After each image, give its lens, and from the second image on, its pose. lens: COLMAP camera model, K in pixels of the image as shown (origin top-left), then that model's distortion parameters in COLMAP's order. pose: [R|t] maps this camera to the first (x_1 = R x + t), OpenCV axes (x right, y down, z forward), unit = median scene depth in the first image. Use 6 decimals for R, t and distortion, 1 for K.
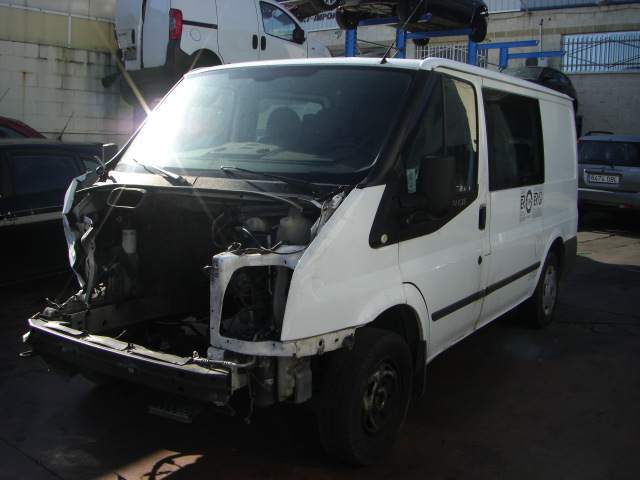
lens RADIAL K [[705.9, 0, 317.4], [0, 705.9, 241.8], [0, 0, 1]] dist [-0.142267, 0.000000]
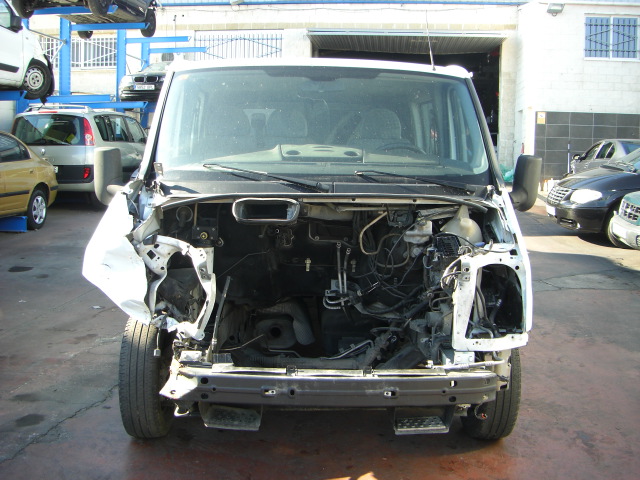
lens RADIAL K [[705.9, 0, 316.1], [0, 705.9, 241.4], [0, 0, 1]] dist [-0.142267, 0.000000]
pose [[0.821360, -0.089673, 0.563318, -0.221437], [0.084546, 0.995796, 0.035244, -0.015249], [-0.564110, 0.018679, 0.825488, 0.072716]]
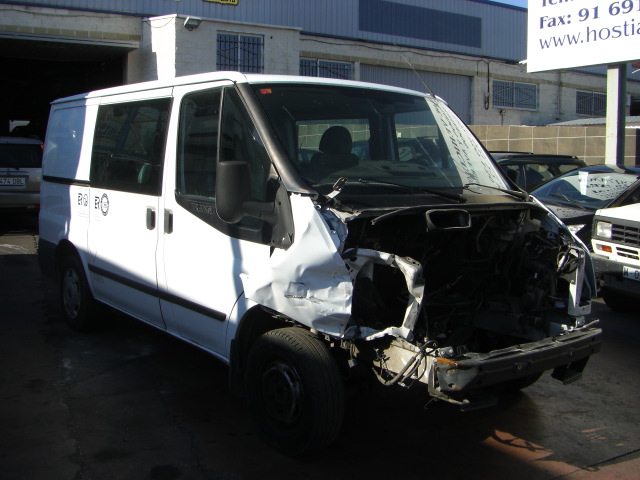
lens RADIAL K [[705.9, 0, 316.5], [0, 705.9, 235.3], [0, 0, 1]] dist [-0.142267, 0.000000]
pose [[0.312552, -0.118996, 0.942418, -0.395661], [0.119542, 0.989162, 0.085253, -0.045610], [-0.942349, 0.086013, 0.323389, 0.262168]]
